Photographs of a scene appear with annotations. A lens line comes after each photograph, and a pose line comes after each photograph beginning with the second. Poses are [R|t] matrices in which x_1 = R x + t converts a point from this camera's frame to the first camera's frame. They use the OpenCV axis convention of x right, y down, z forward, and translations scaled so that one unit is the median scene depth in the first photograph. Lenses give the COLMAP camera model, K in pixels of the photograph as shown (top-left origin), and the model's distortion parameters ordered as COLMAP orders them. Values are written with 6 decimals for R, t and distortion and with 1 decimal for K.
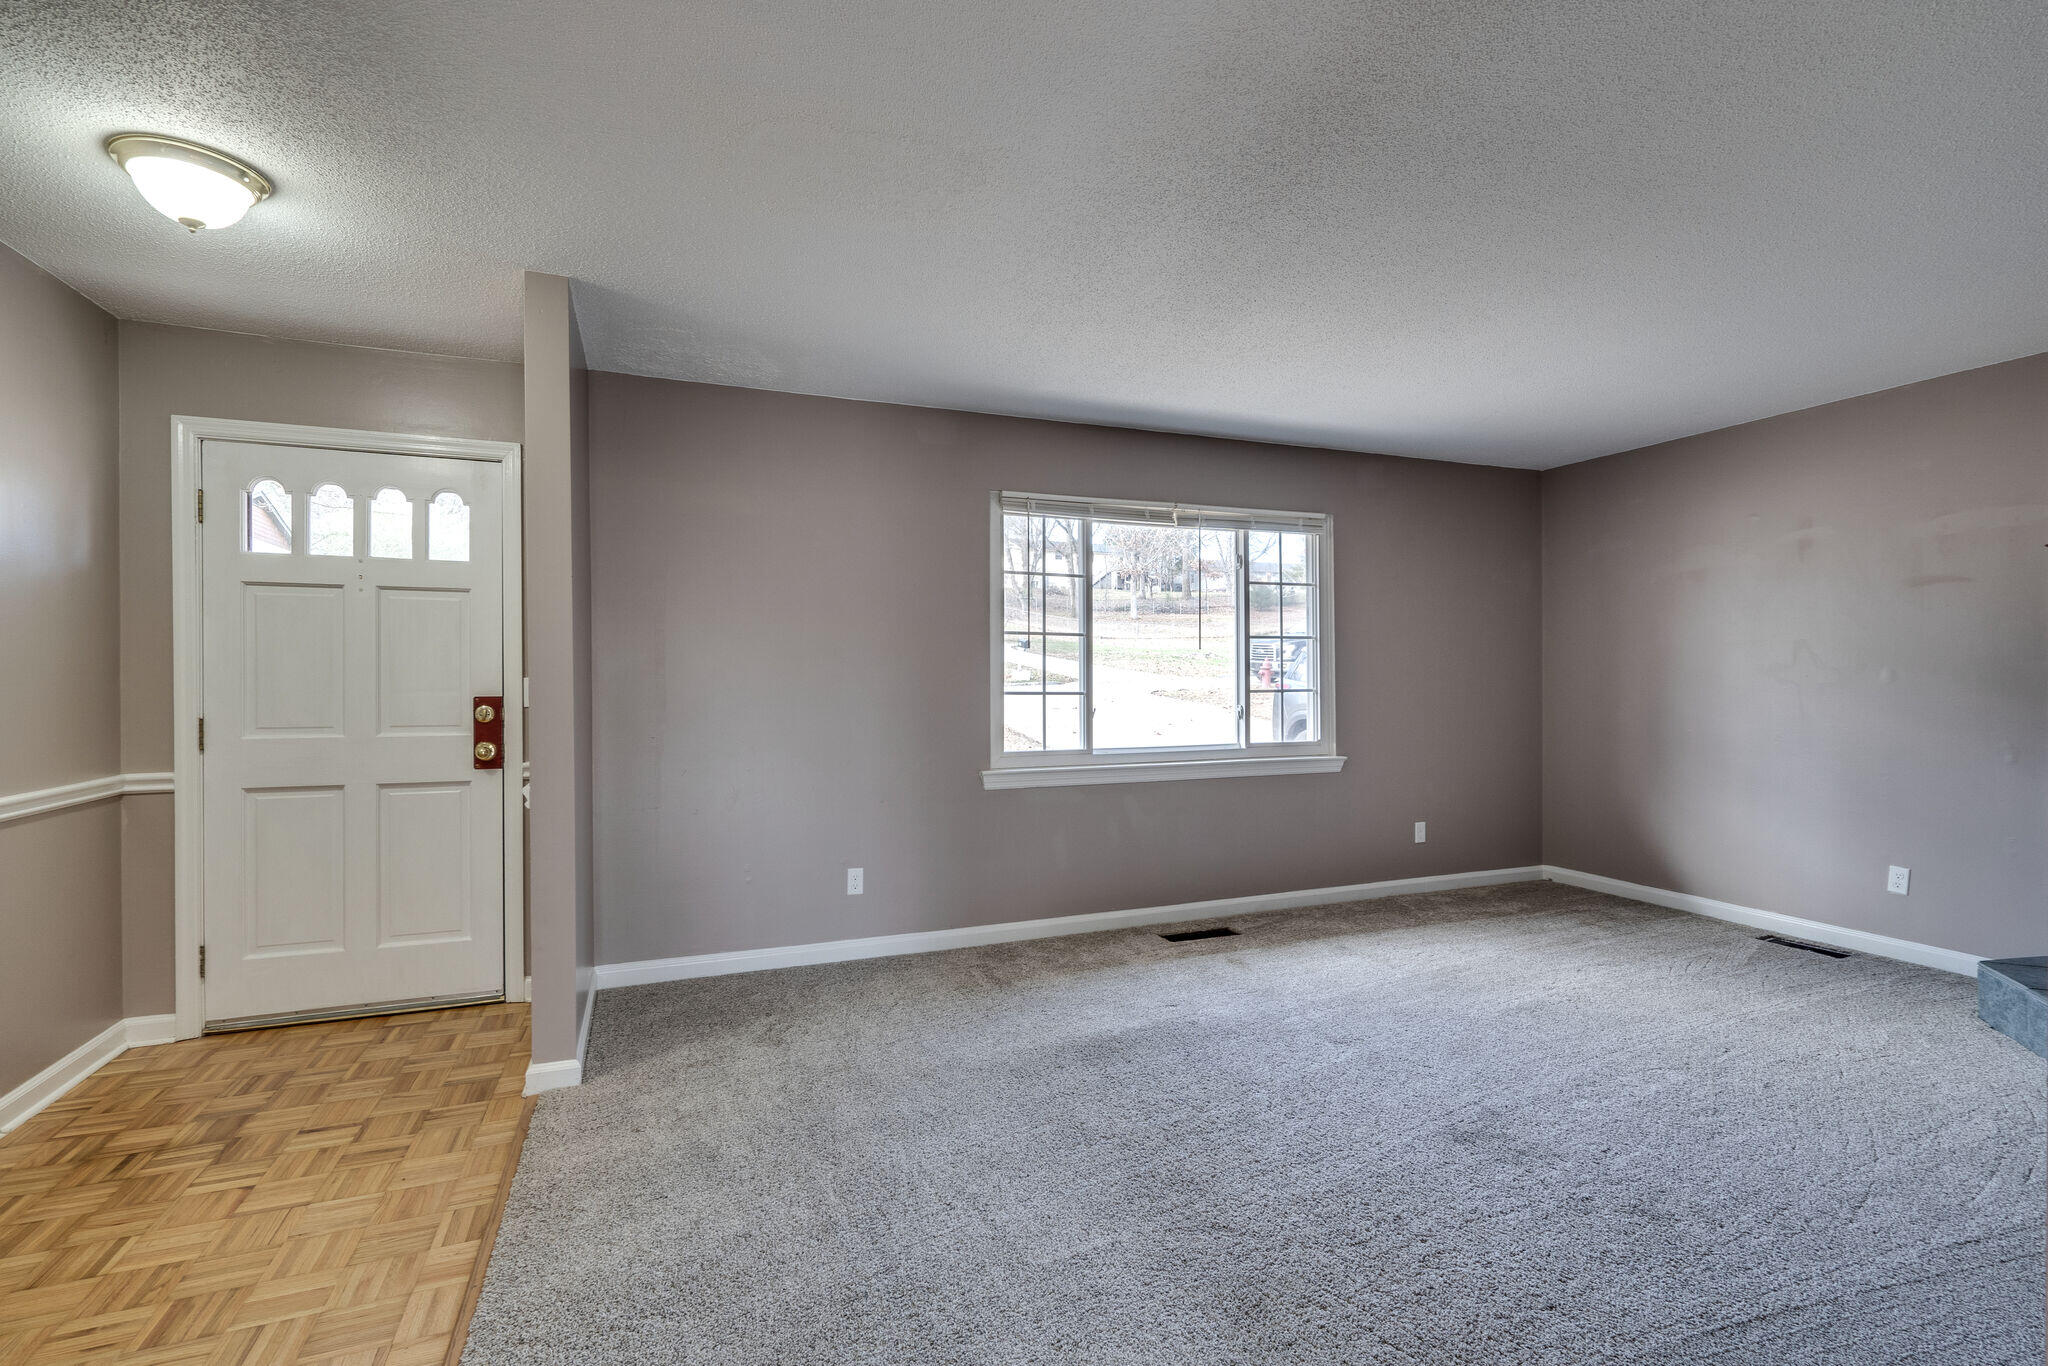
lens RADIAL K [[929.0, 0, 1022.4], [0, 929.0, 685.8], [0, 0, 1]] dist [-0.003342, -0.000312]
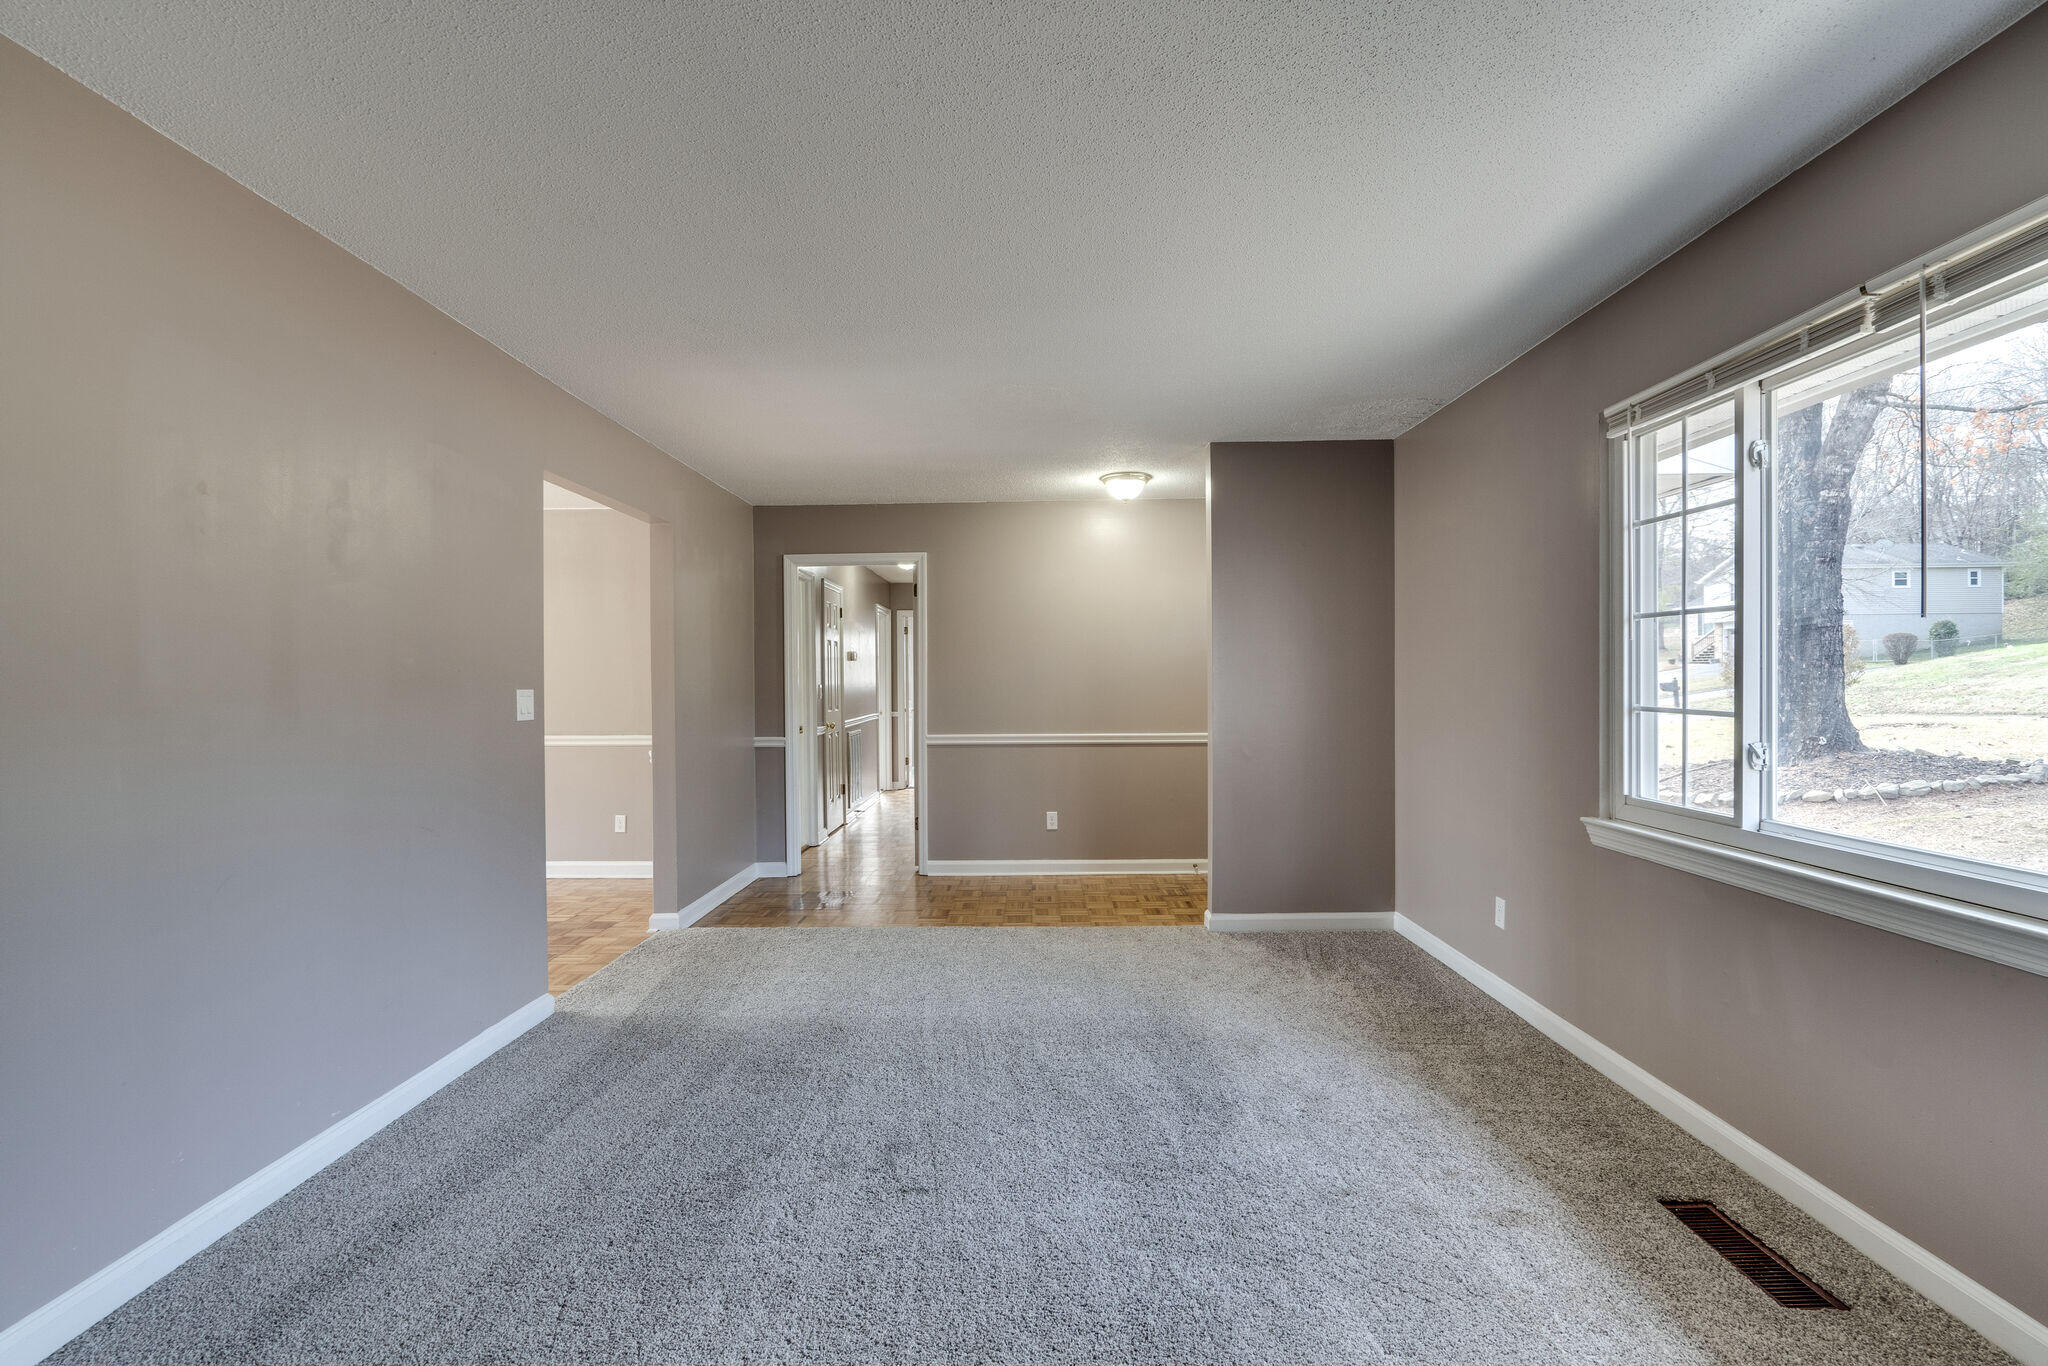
lens RADIAL K [[921.6, 0, 1021.2], [0, 921.6, 684.8], [0, 0, 1]] dist [-0.002451, -0.000163]
pose [[-0.382759, 0.007162, -0.923820, 0.743723], [-0.002236, 0.999960, 0.008679, -0.013438], [0.923845, 0.005388, -0.382728, 0.842017]]
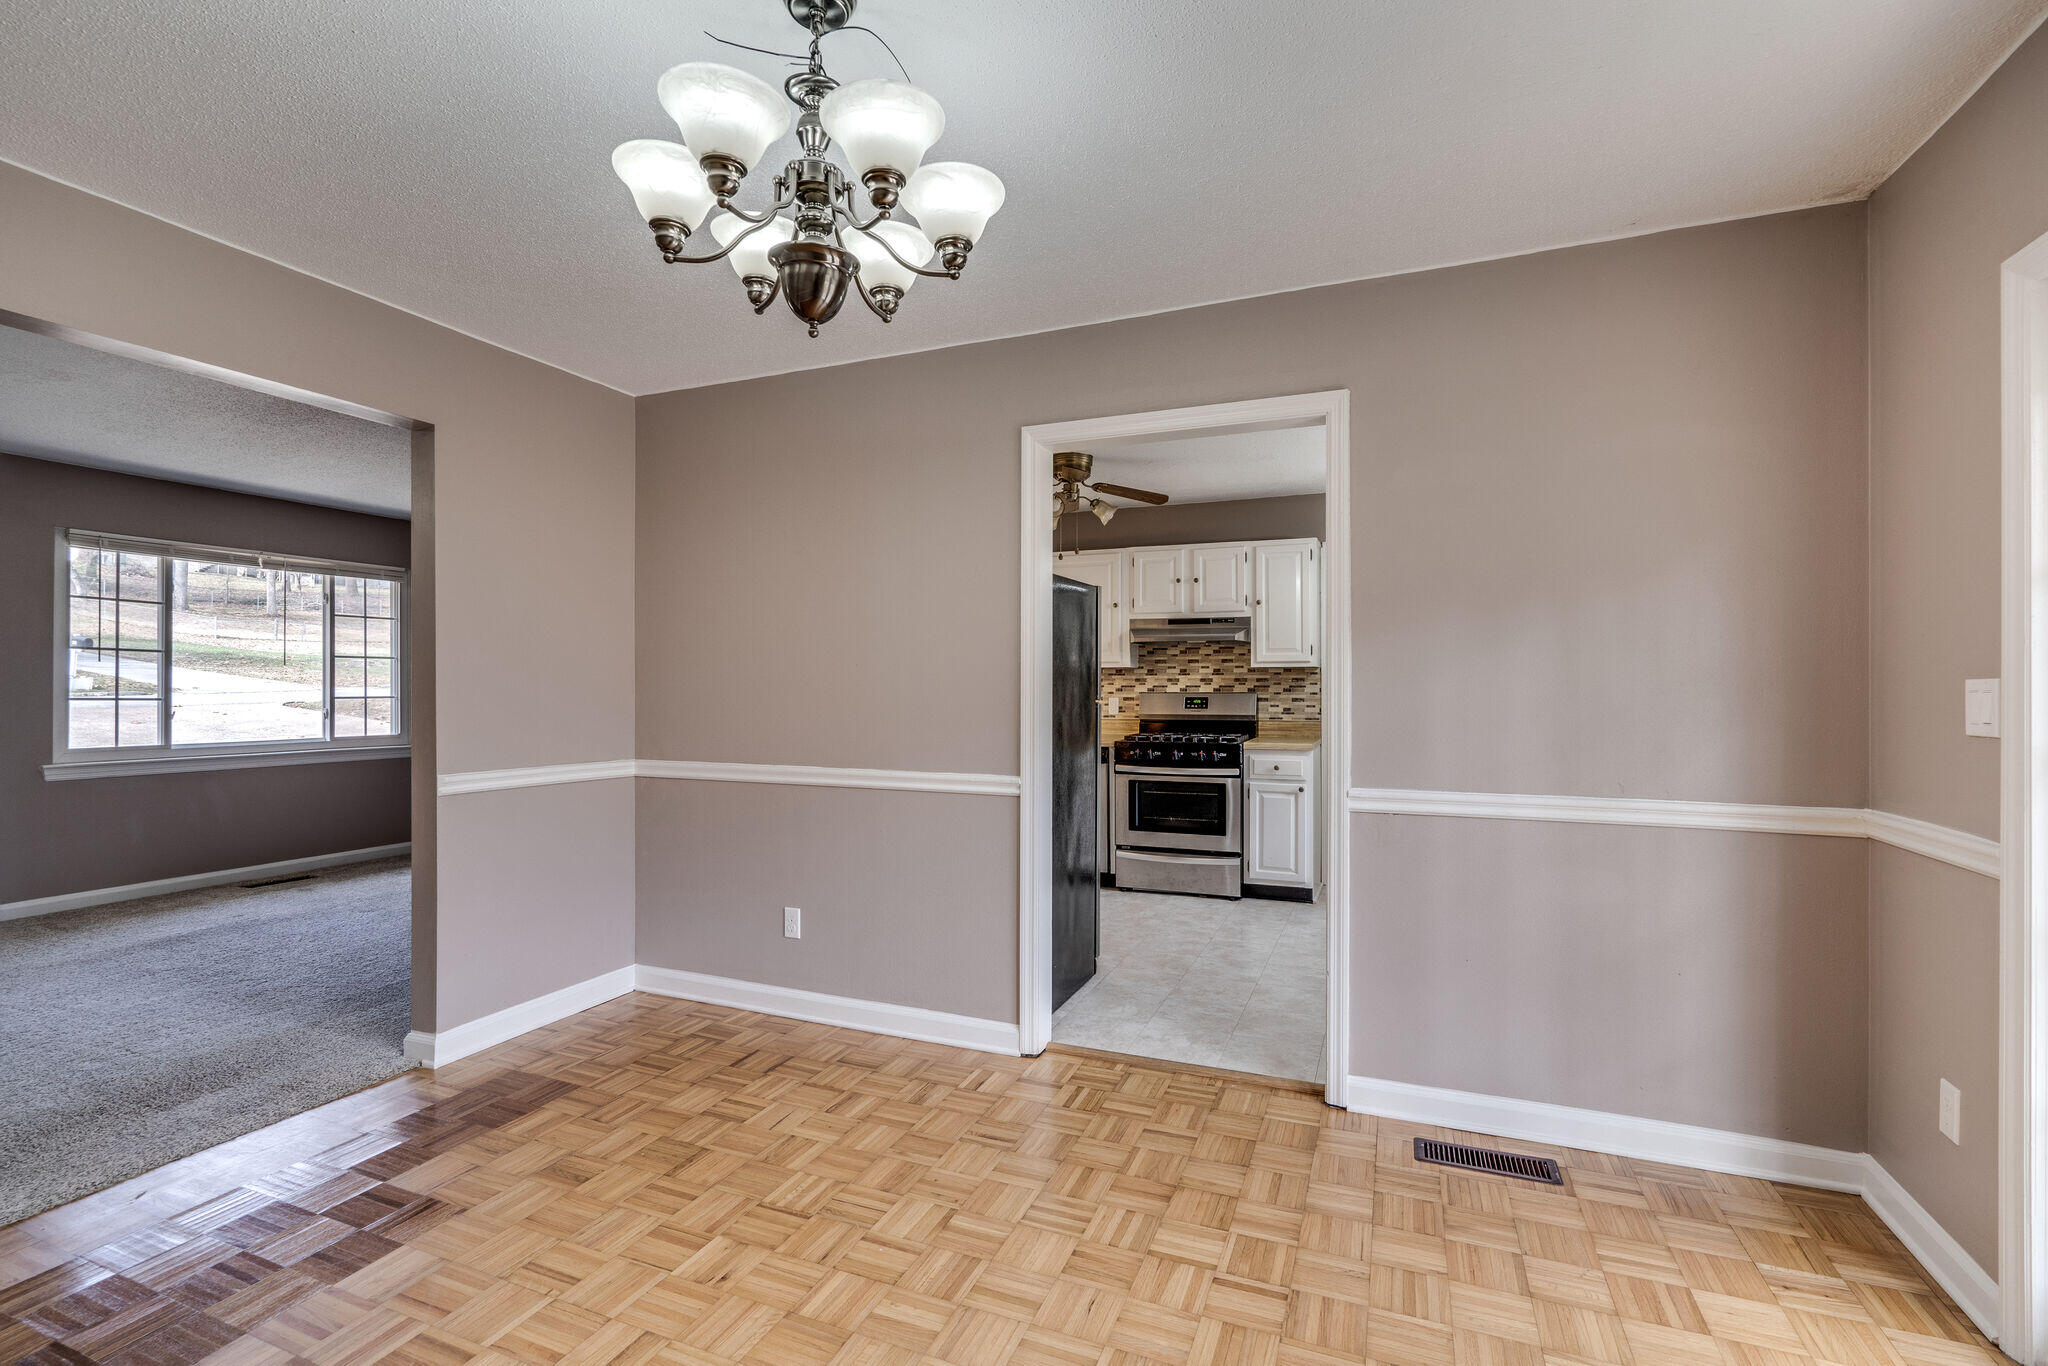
lens RADIAL K [[921.6, 0, 1021.2], [0, 921.6, 684.8], [0, 0, 1]] dist [-0.002451, -0.000163]
pose [[0.696070, 0.008552, 0.717923, -0.015878], [0.001189, 0.999914, -0.013065, 0.006586], [-0.717973, 0.009948, 0.696000, -0.666904]]
